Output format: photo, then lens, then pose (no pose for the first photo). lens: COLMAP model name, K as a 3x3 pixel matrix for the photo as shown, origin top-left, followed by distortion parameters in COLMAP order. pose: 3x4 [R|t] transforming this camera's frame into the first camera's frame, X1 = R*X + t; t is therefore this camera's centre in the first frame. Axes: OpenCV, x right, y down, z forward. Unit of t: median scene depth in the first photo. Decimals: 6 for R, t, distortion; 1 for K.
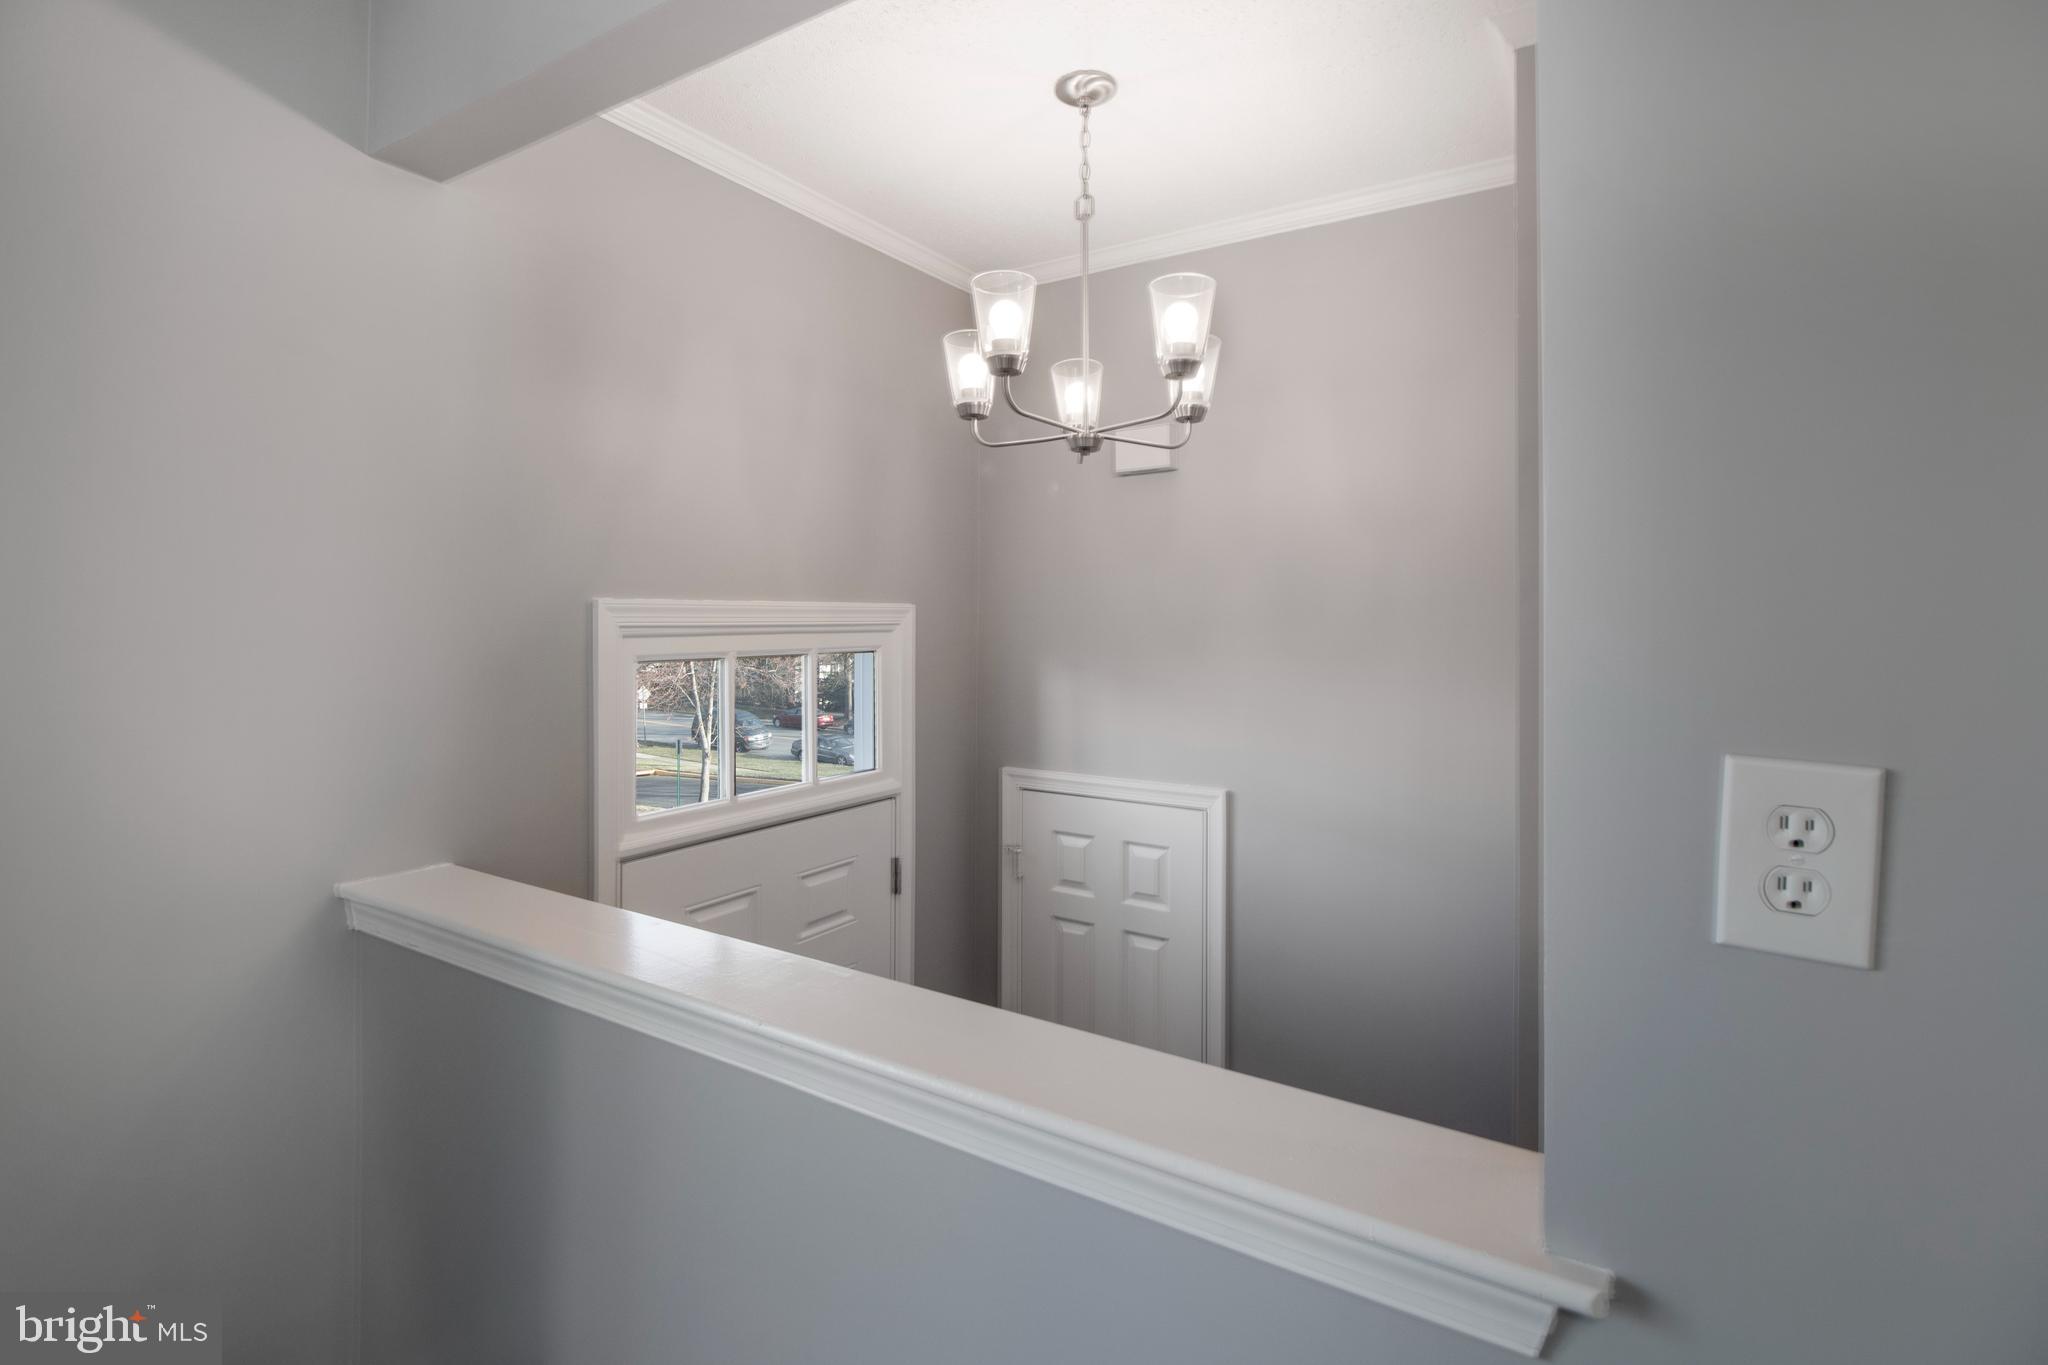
lens RADIAL K [[968.1, 0, 1043.5], [0, 968.1, 617.5], [0, 0, 1]] dist [0.020625, -0.012185]
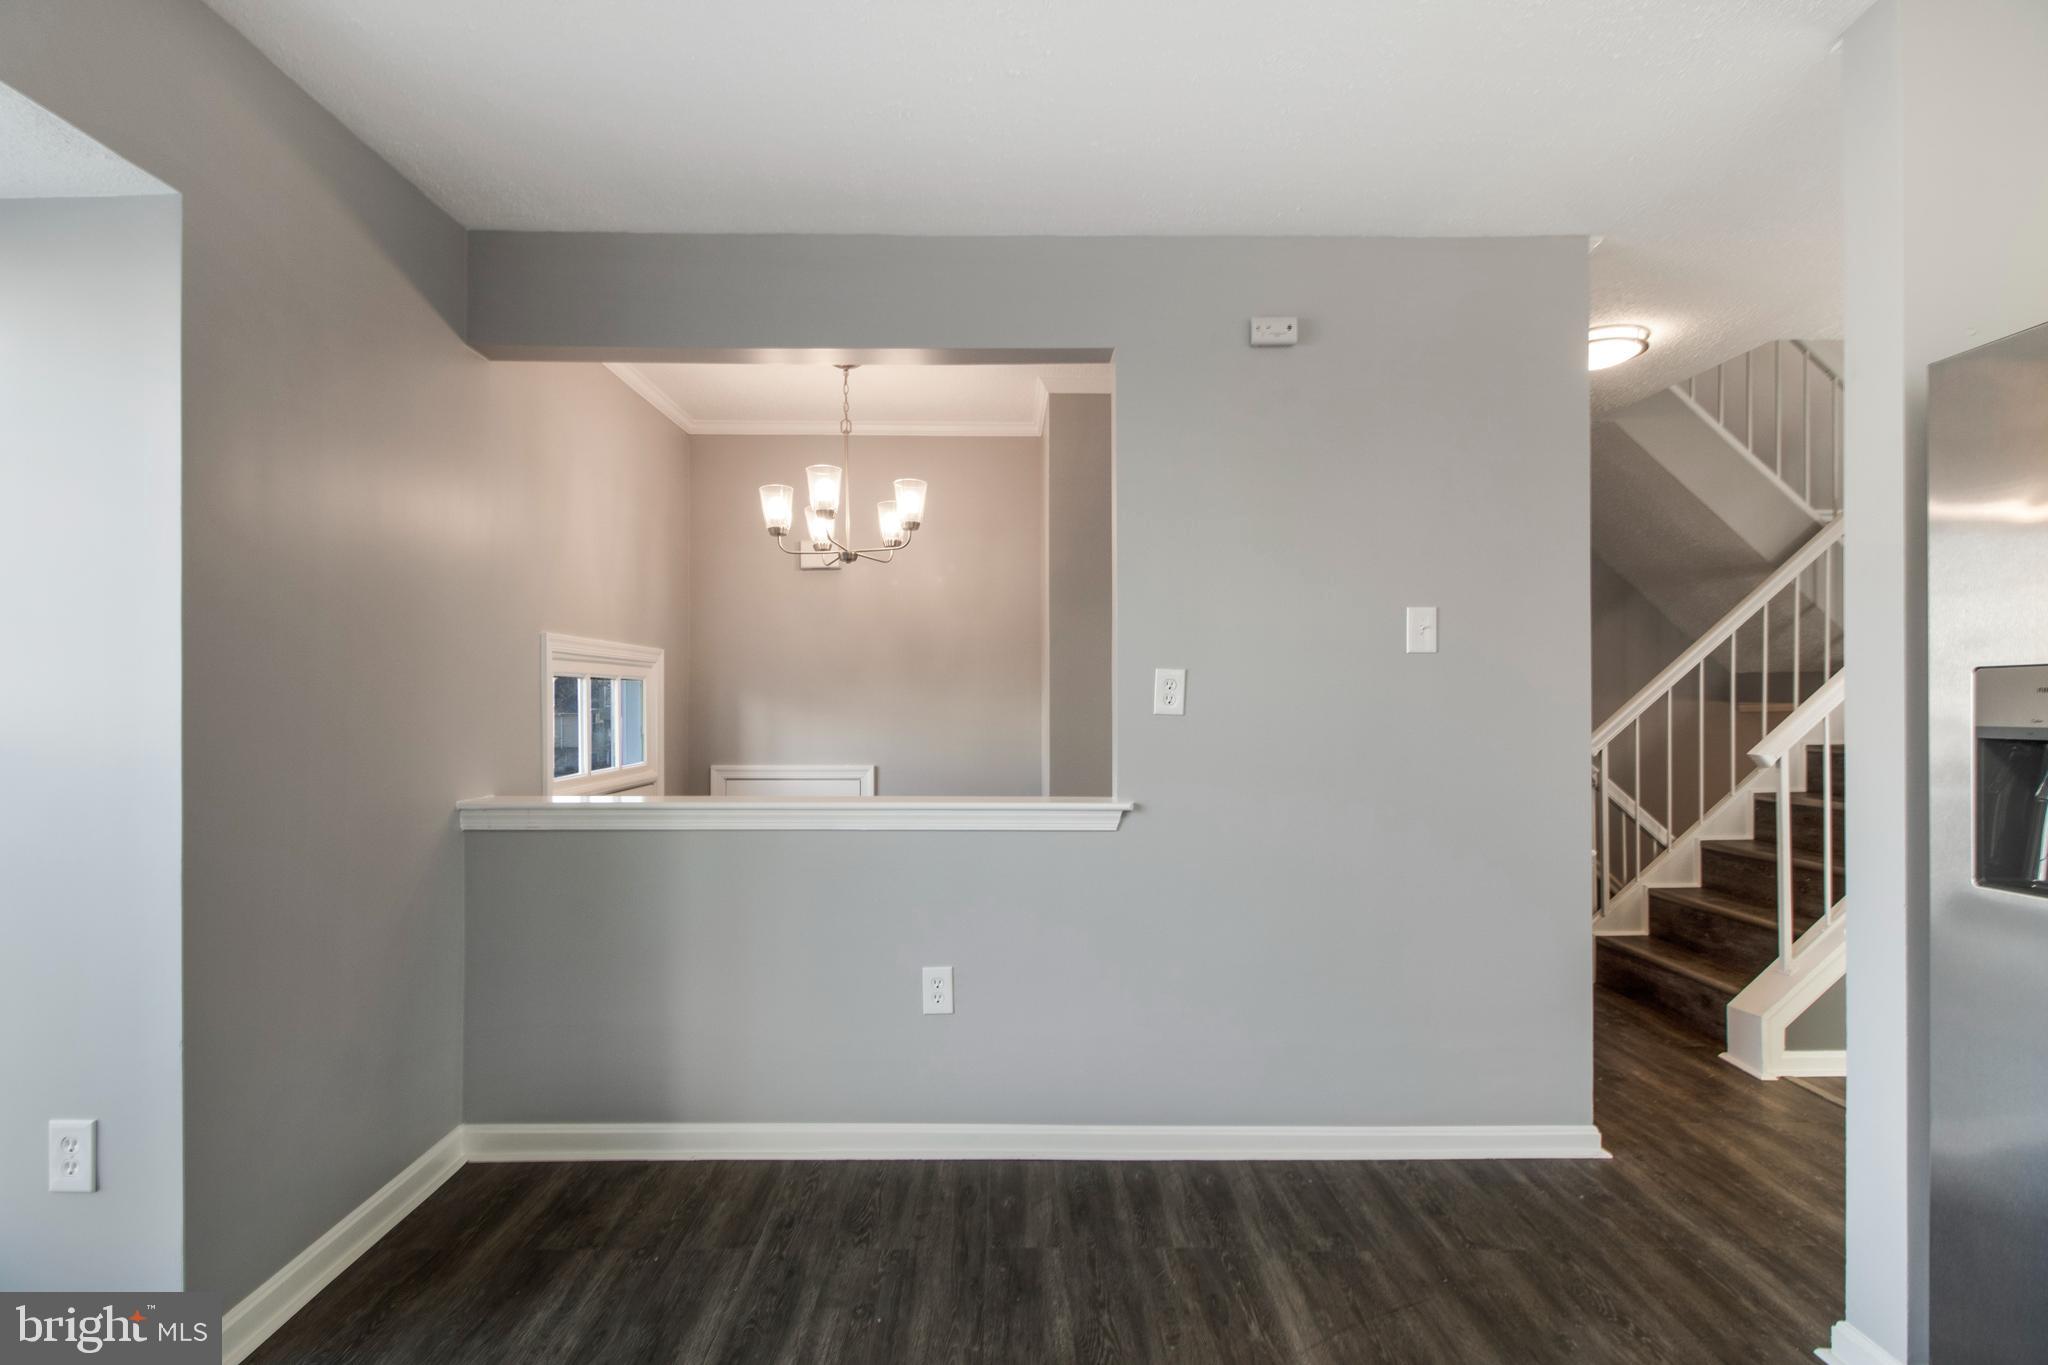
lens RADIAL K [[968.1, 0, 1022.2], [0, 968.1, 691.9], [0, 0, 1]] dist [0.020625, -0.012185]
pose [[0.846055, 0.000287, 0.533096, -0.627529], [0.002775, 0.999984, -0.004942, 0.082126], [-0.533089, 0.005661, 0.846040, -0.691481]]
